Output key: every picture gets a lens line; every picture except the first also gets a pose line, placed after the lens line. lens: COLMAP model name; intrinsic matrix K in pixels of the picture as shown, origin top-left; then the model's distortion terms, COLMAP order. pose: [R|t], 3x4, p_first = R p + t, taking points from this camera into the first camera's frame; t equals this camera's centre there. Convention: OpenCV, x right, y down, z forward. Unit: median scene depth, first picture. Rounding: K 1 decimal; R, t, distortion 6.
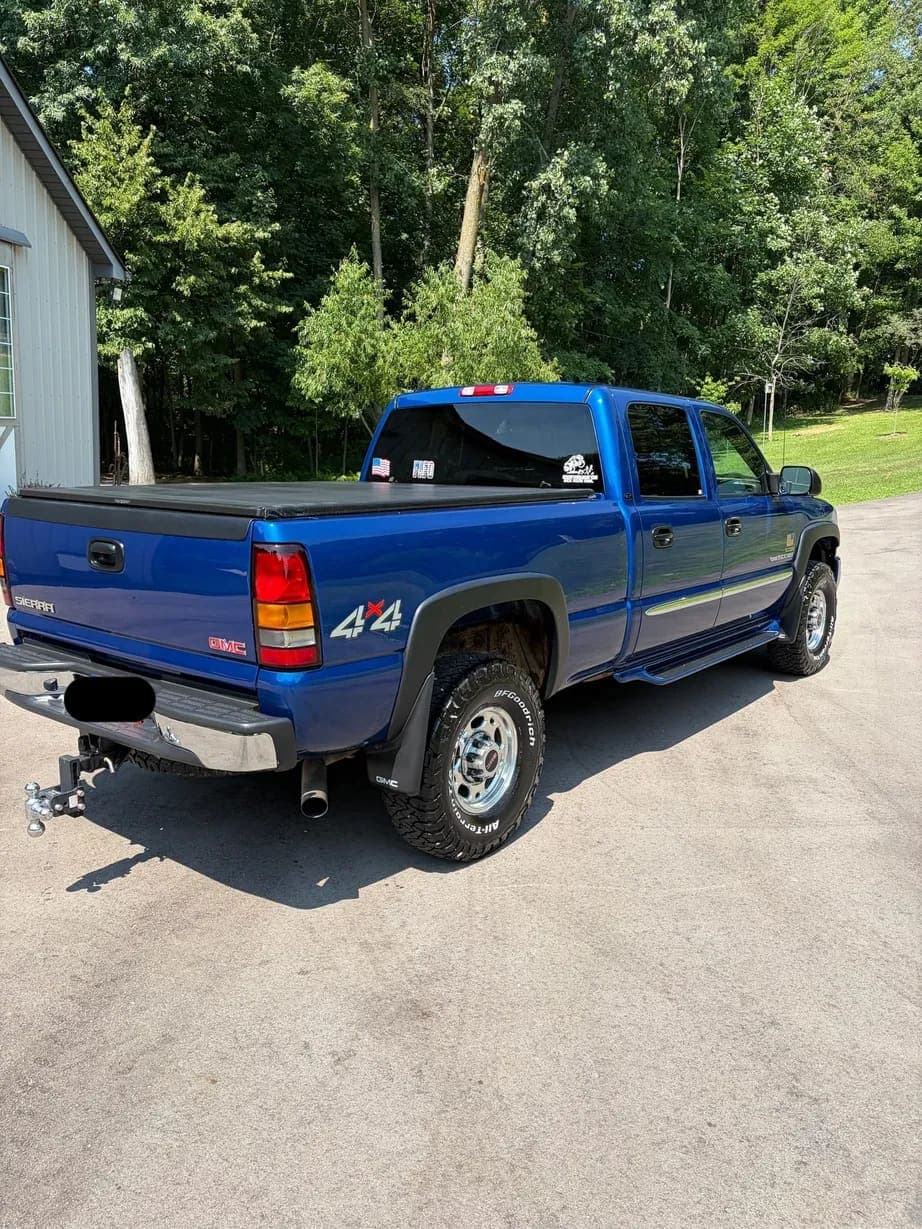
lens RADIAL K [[936.2, 0, 457.2], [0, 936.2, 628.6], [0, 0, 1]] dist [0.046179, -0.057928]
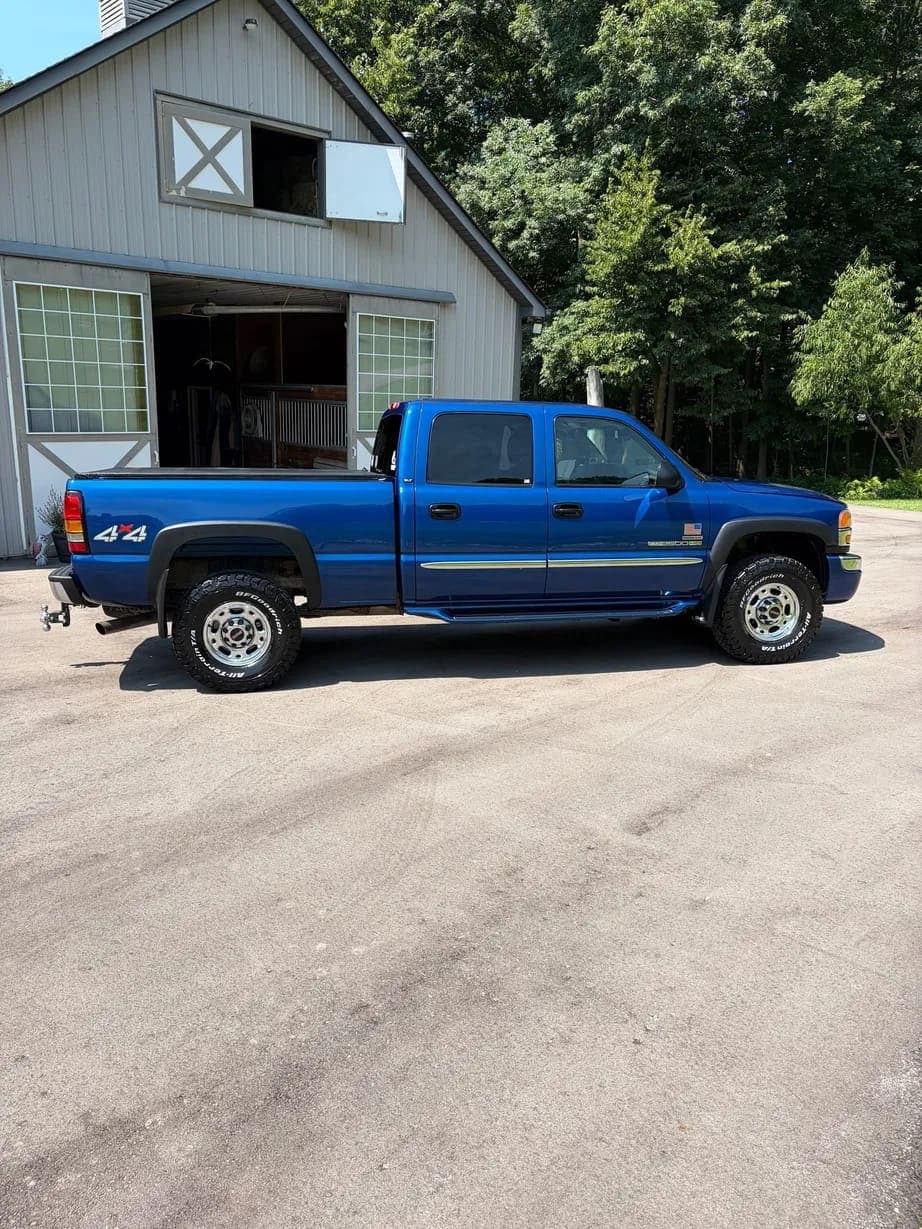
lens RADIAL K [[937.2, 0, 454.4], [0, 937.2, 616.1], [0, 0, 1]] dist [0.045729, -0.043074]
pose [[0.767090, 0.109443, -0.632136, 0.253413], [-0.121631, 0.992280, 0.024199, 0.004280], [0.629904, 0.058324, 0.774480, -0.007922]]
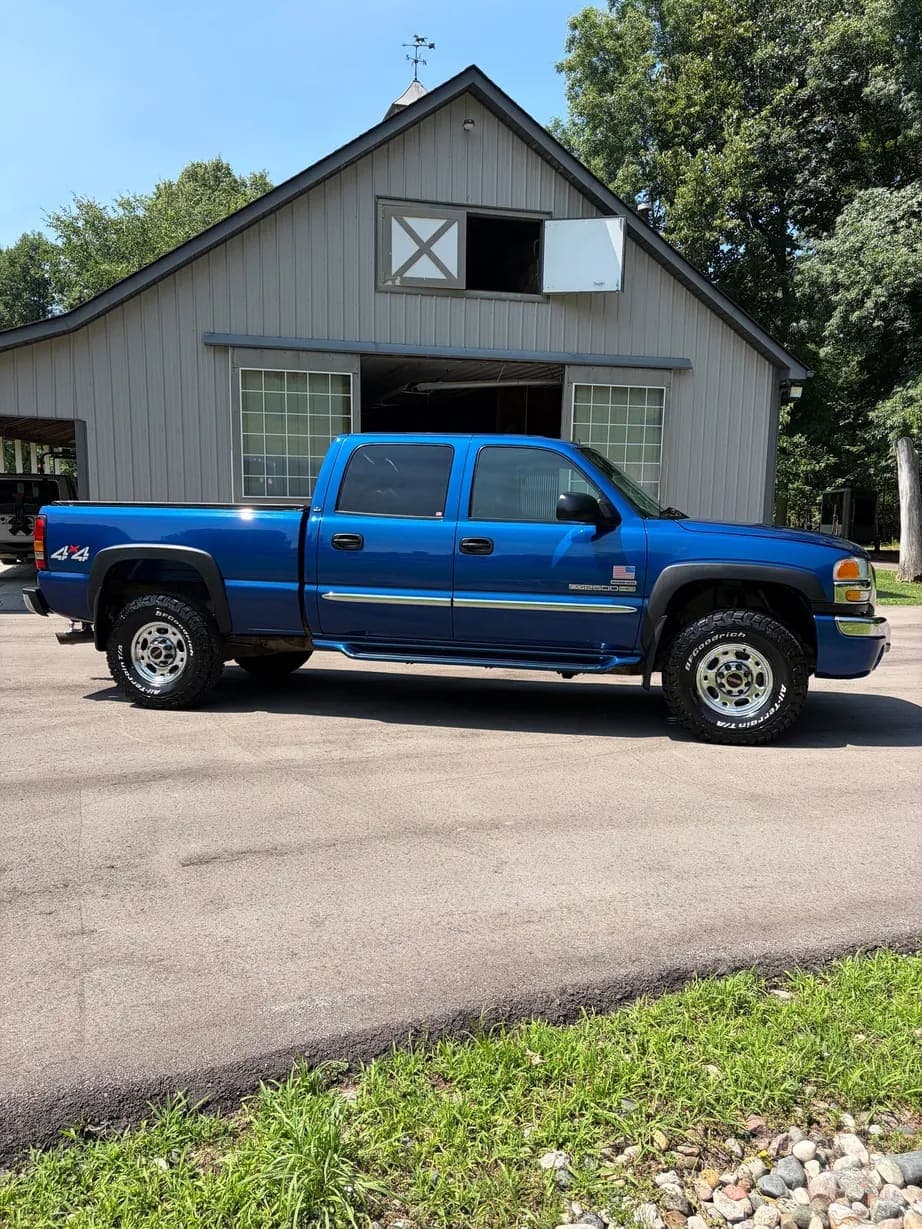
lens RADIAL K [[937.2, 0, 460.3], [0, 937.2, 610.2], [0, 0, 1]] dist [0.045729, -0.043074]
pose [[0.413897, 0.070667, -0.907577, 0.340952], [-0.192206, 0.981290, -0.011248, -0.004431], [0.889801, 0.179097, 0.419736, 0.138908]]
